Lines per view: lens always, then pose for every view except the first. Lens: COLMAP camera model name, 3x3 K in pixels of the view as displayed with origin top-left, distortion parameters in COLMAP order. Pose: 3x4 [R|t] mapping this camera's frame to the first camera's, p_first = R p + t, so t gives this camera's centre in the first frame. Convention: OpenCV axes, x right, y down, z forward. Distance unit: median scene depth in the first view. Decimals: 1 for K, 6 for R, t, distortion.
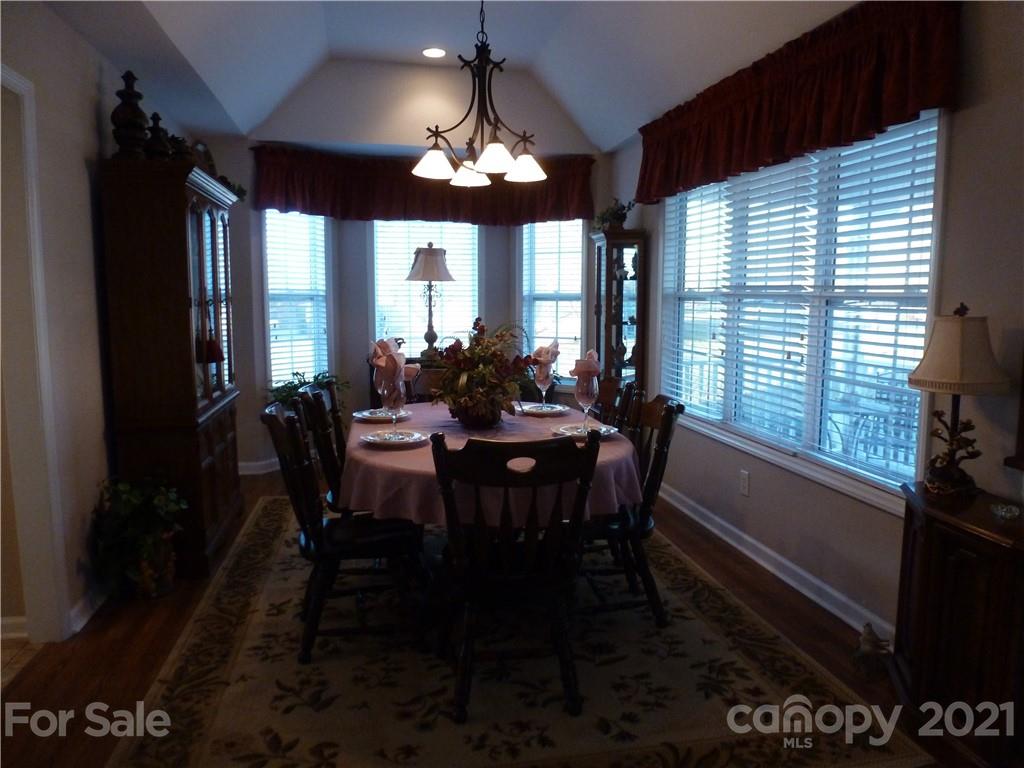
lens RADIAL K [[735.8, 0, 516.0], [0, 735.8, 390.4], [0, 0, 1]] dist [-0.066142, 0.027919]
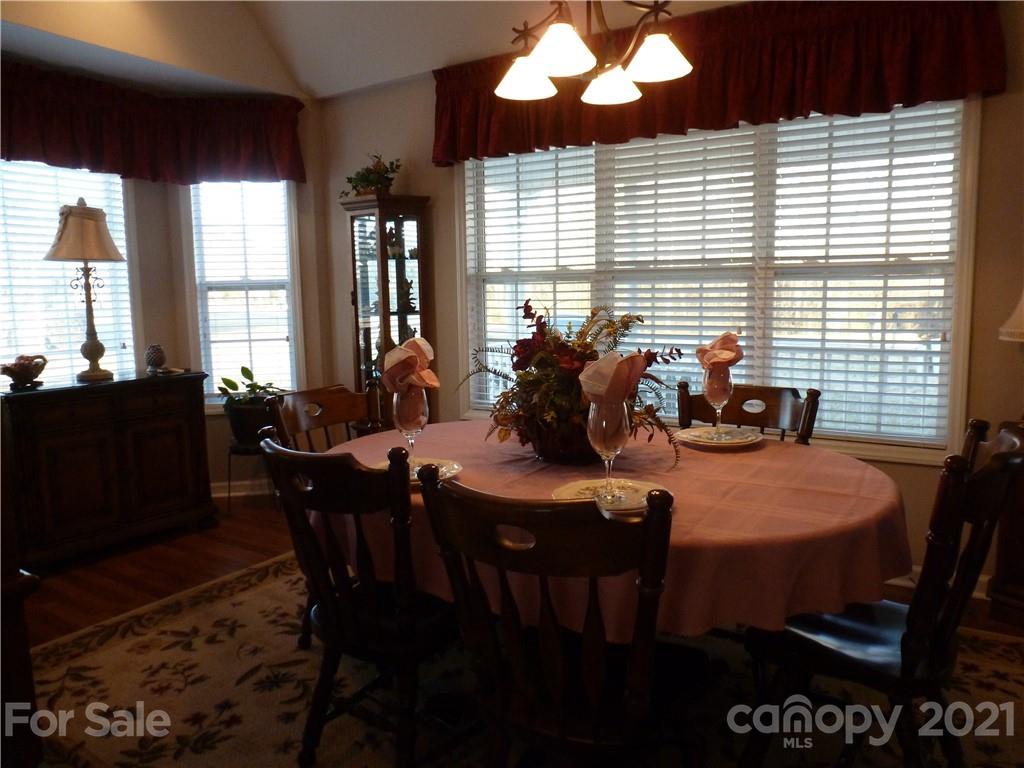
lens RADIAL K [[763.7, 0, 512.0], [0, 763.7, 384.0], [0, 0, 1]] dist [-0.008124, -0.001056]
pose [[0.701438, -0.105621, 0.704861, -0.334533], [0.112580, 0.992962, 0.036759, -0.027855], [-0.703783, 0.053570, 0.708392, 0.290699]]
